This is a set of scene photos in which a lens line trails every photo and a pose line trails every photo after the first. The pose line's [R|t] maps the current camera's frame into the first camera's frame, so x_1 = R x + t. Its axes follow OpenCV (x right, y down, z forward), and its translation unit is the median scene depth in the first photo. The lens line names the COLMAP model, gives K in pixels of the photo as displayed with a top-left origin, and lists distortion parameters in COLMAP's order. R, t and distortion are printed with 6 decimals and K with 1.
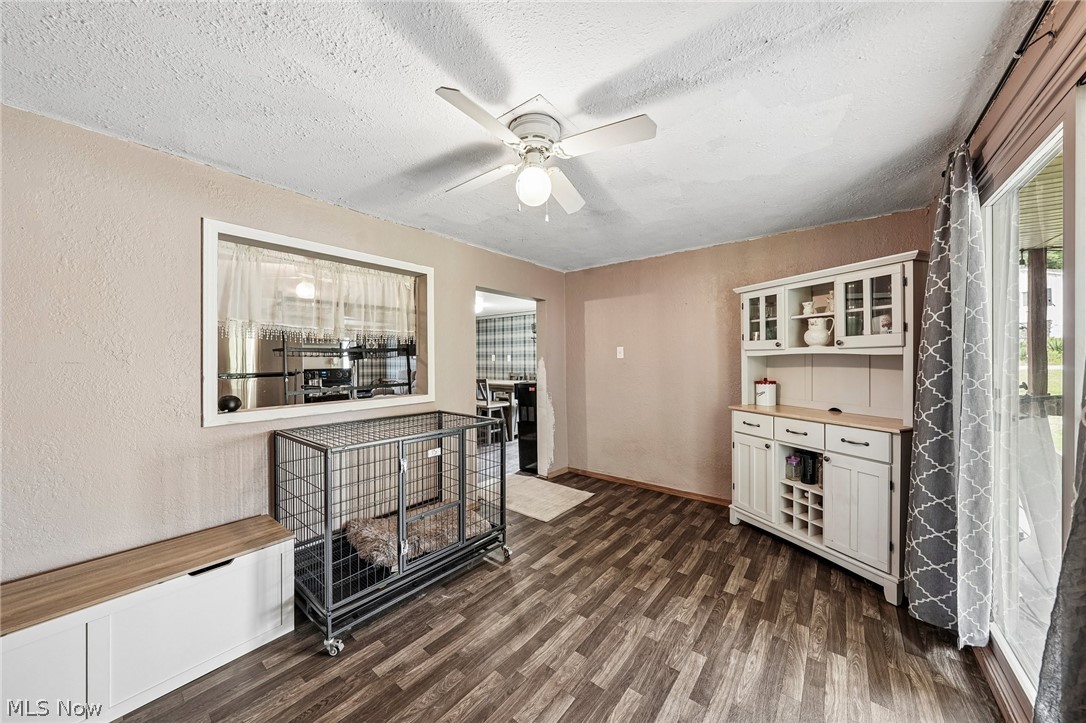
lens RADIAL K [[368.8, 0, 541.9], [0, 368.8, 361.3], [0, 0, 1]] dist [-0.001320, 0.000057]
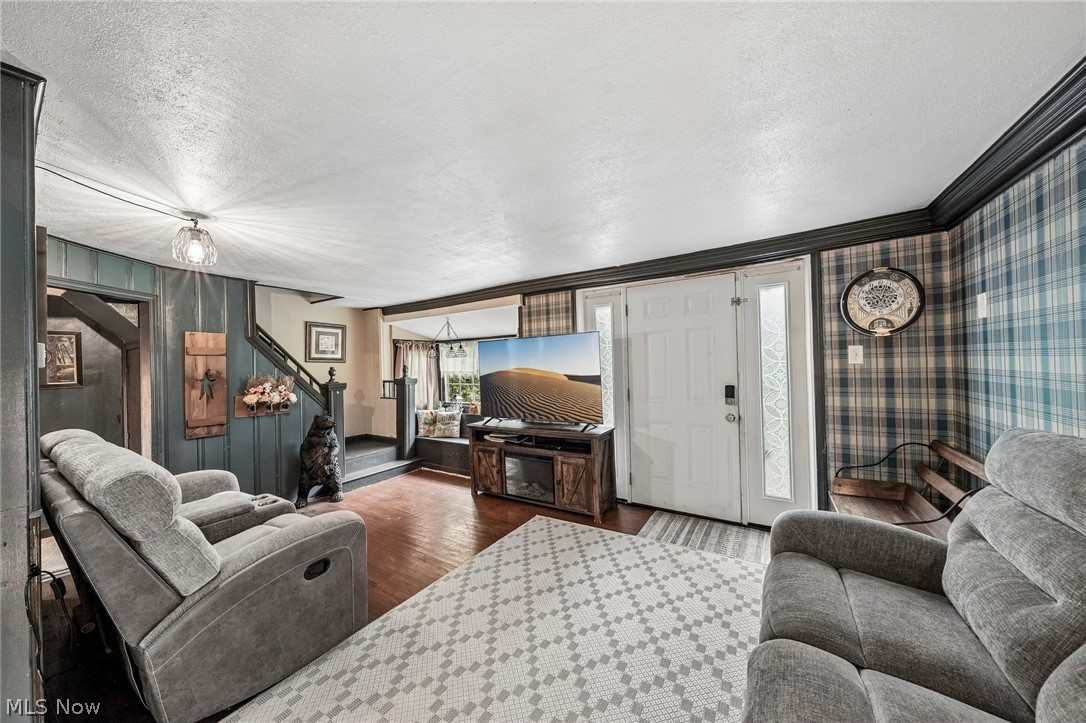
lens RADIAL K [[368.8, 0, 540.2], [0, 368.8, 362.1], [0, 0, 1]] dist [-0.001320, 0.000057]
pose [[0.089287, -0.006728, -0.995983, -0.328785], [0.021304, 0.999761, -0.004844, -0.006635], [0.995778, -0.020786, 0.089409, 1.024147]]
